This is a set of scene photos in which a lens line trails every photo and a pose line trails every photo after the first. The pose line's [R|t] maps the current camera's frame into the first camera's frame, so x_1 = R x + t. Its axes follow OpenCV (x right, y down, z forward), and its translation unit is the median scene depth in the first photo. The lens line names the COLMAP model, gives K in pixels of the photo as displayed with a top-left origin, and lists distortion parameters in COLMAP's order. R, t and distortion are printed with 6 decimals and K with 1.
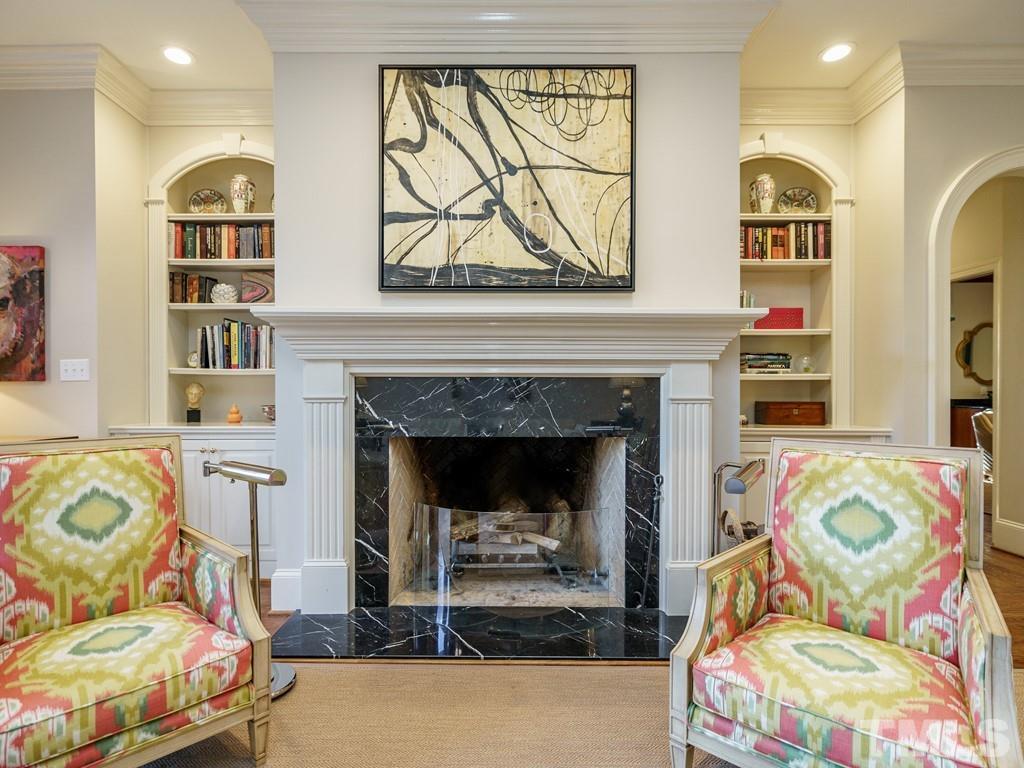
lens RADIAL K [[544.5, 0, 521.0], [0, 544.5, 385.8], [0, 0, 1]] dist [-0.004886, 0.001089]
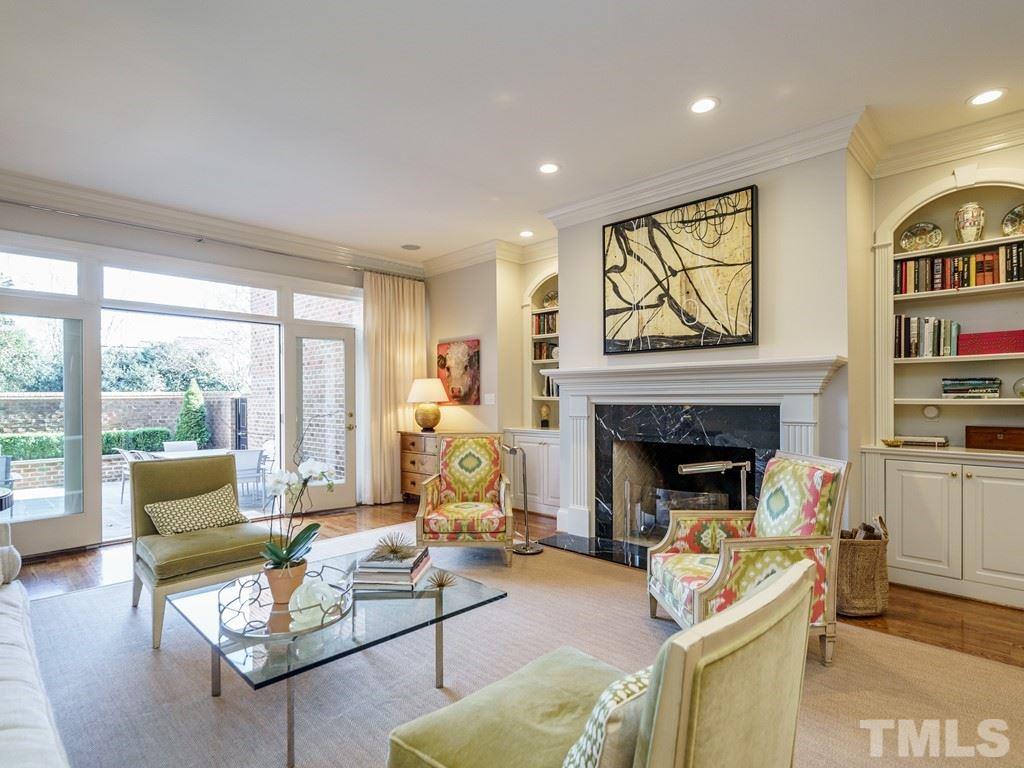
lens RADIAL K [[544.5, 0, 521.0], [0, 544.5, 385.8], [0, 0, 1]] dist [-0.004886, 0.001089]
pose [[0.729463, -0.019438, -0.683744, 0.730080], [0.008954, 0.999782, -0.018870, -0.046226], [0.683962, 0.007643, 0.729478, -0.447194]]
